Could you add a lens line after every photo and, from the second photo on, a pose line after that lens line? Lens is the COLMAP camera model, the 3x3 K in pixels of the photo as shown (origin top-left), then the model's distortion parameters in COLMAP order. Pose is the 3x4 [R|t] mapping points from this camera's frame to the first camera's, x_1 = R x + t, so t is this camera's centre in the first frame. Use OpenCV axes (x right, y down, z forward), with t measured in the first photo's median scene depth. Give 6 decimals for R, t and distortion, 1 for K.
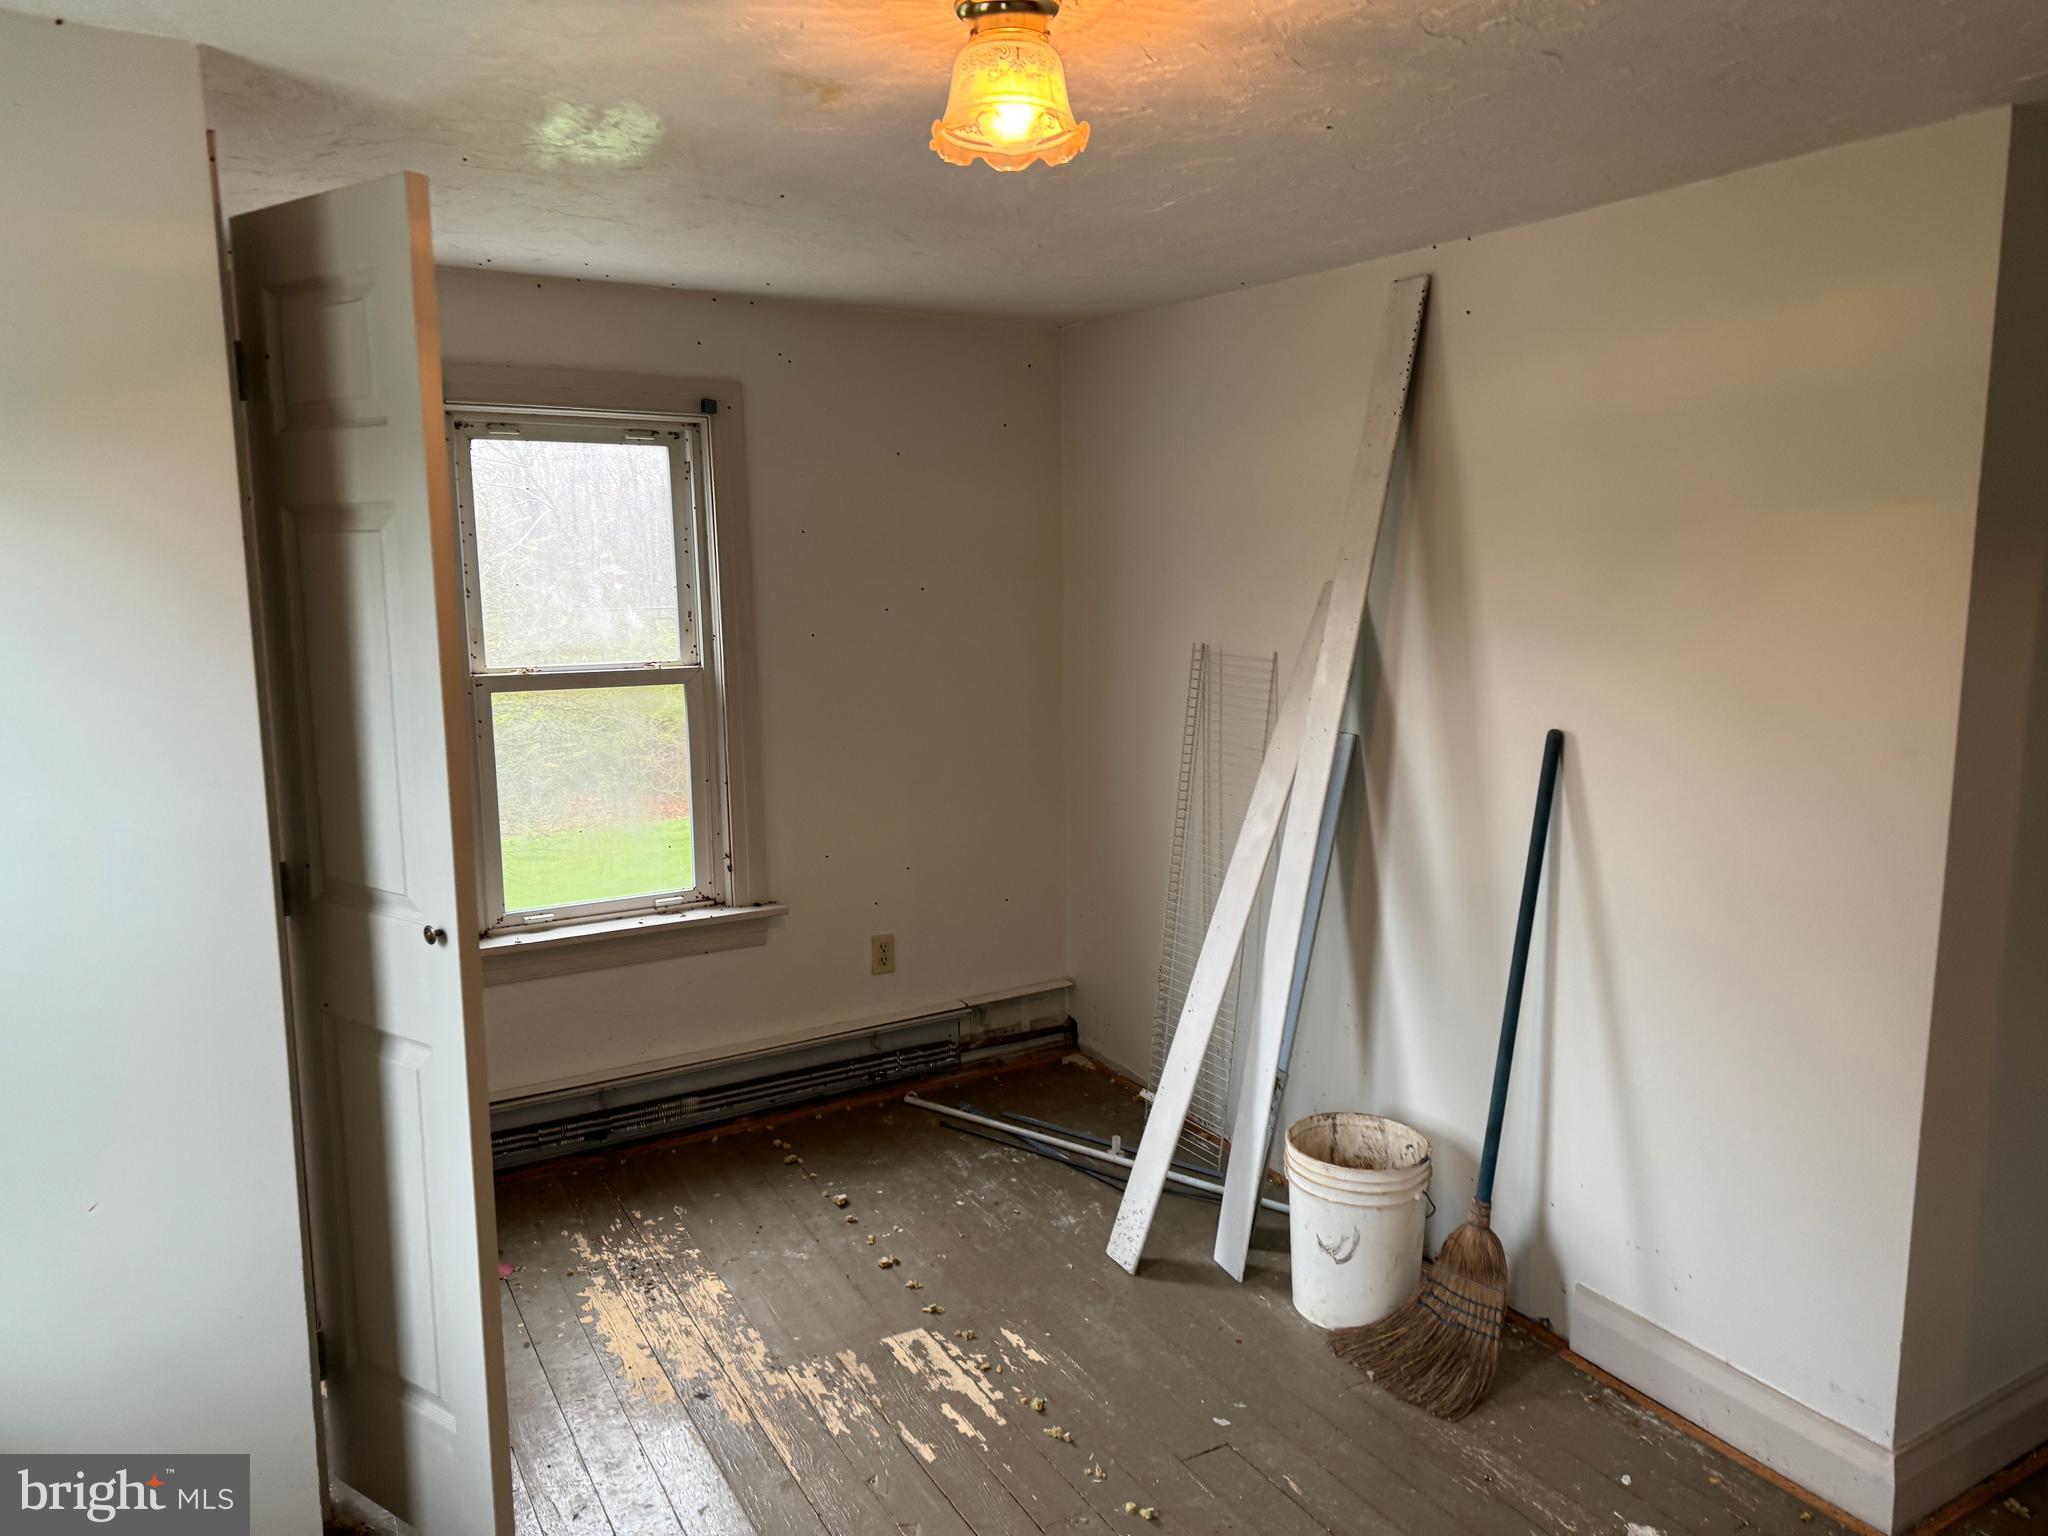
lens RADIAL K [[1437.5, 0, 1028.1], [0, 1437.5, 761.4], [0, 0, 1]] dist [0.104189, -0.000980]
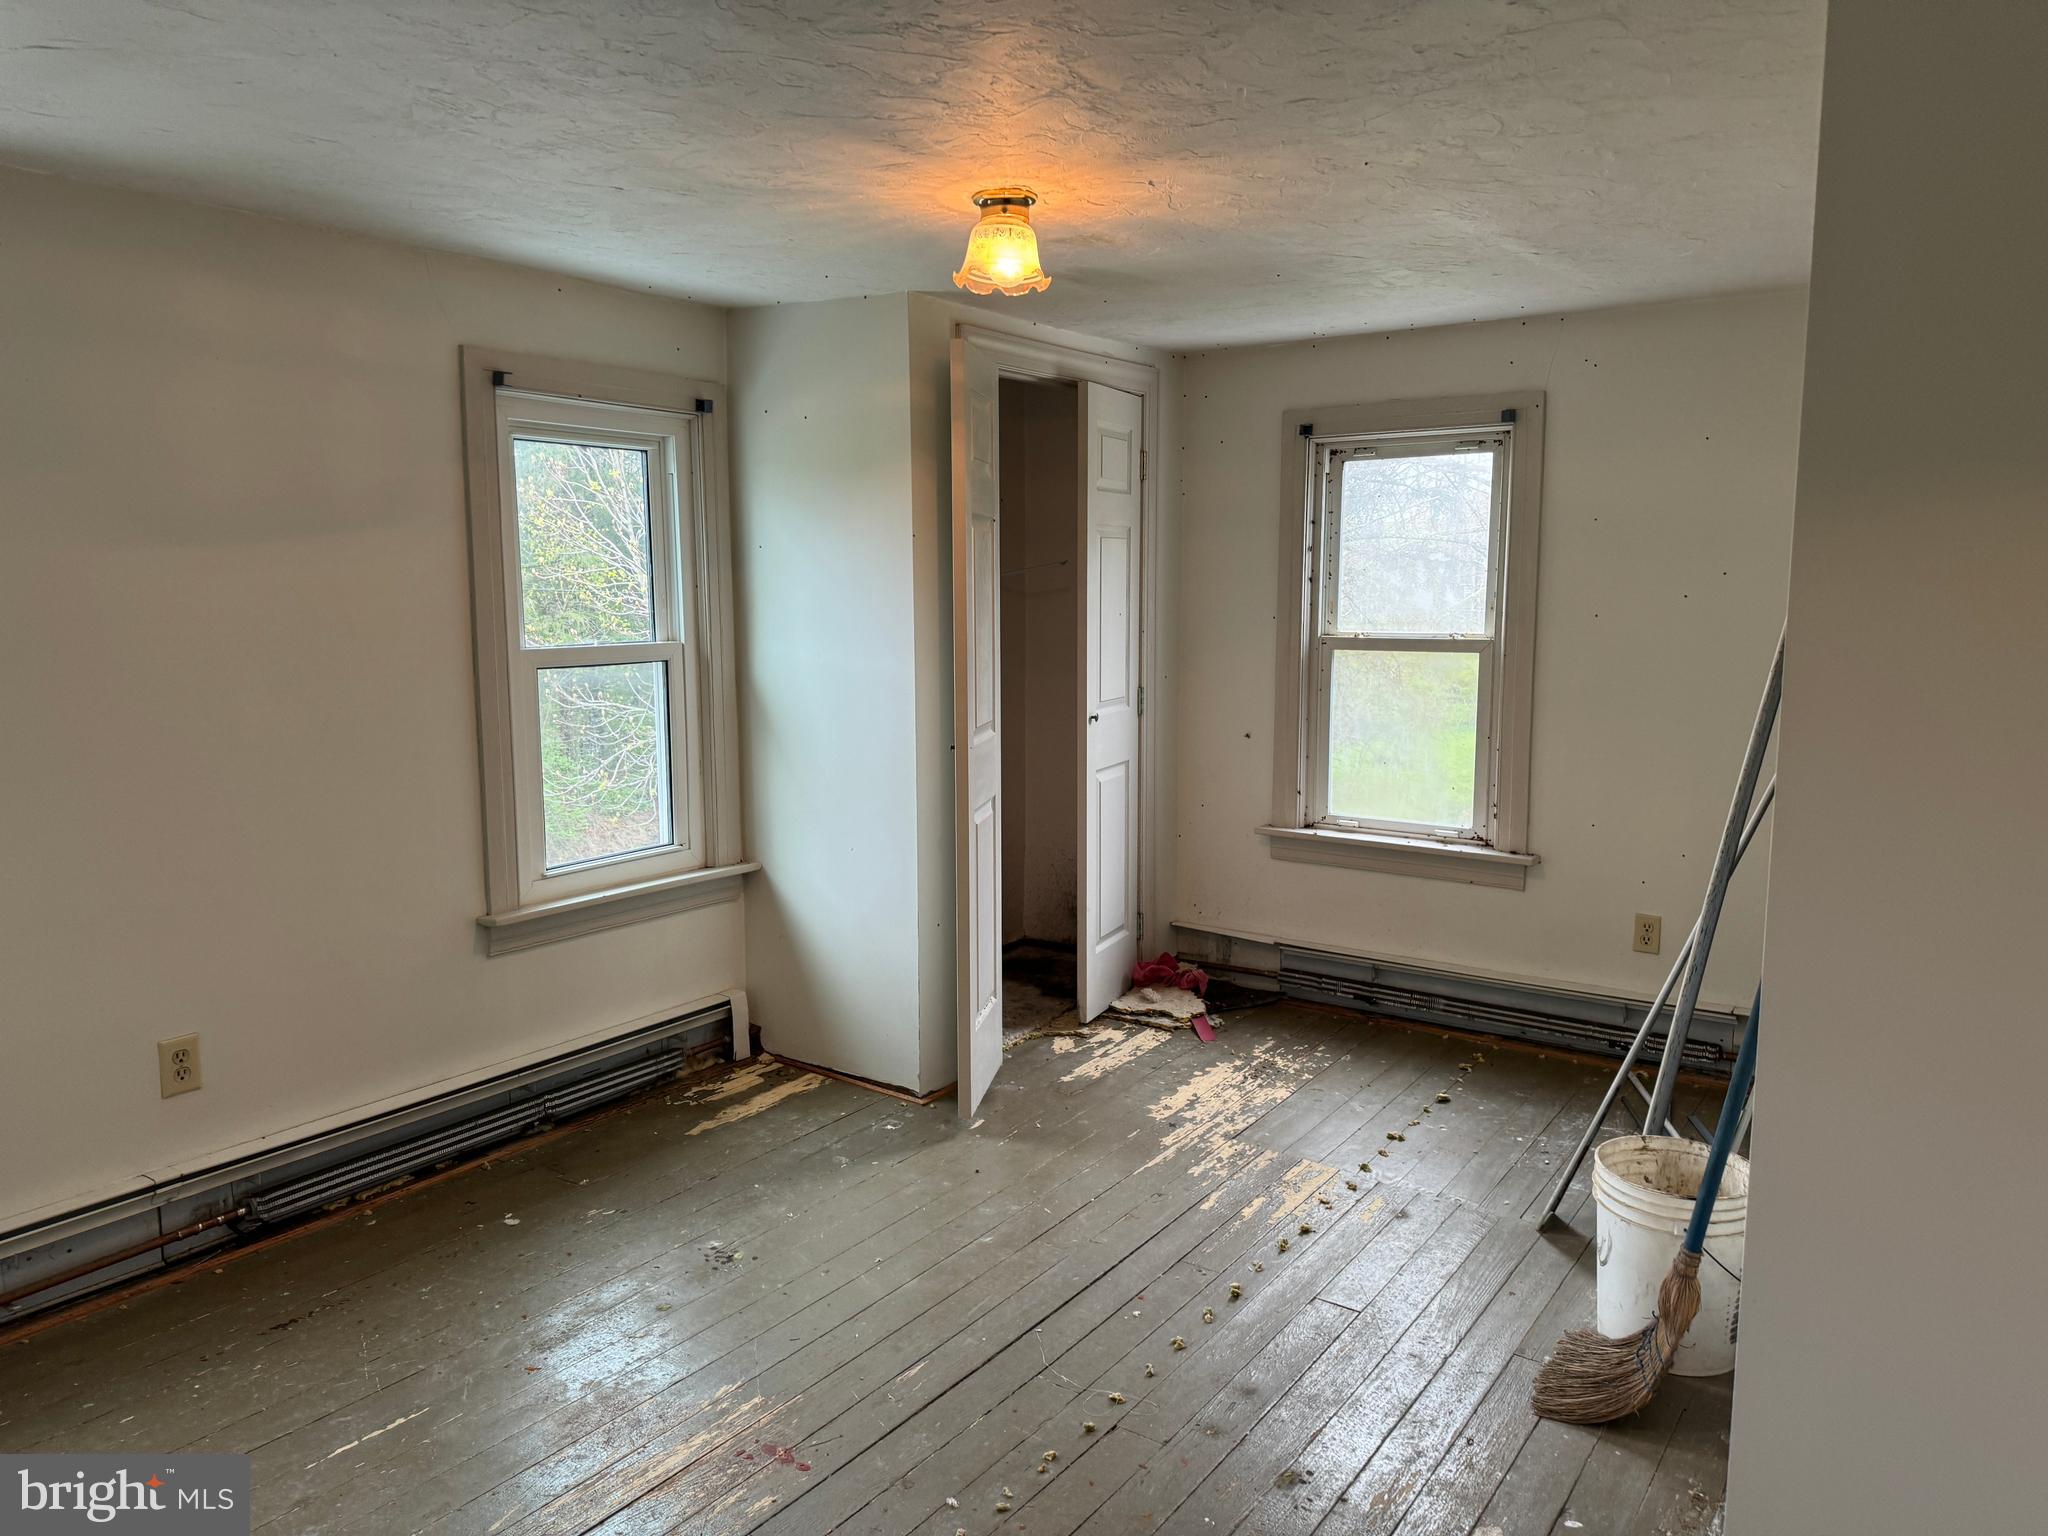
lens RADIAL K [[1437.5, 0, 1031.3], [0, 1437.5, 770.6], [0, 0, 1]] dist [0.104189, -0.000980]
pose [[0.431613, 0.132469, -0.892279, 0.701821], [-0.131602, 0.987822, 0.082995, -0.009742], [0.892408, 0.081604, 0.443790, 0.160022]]
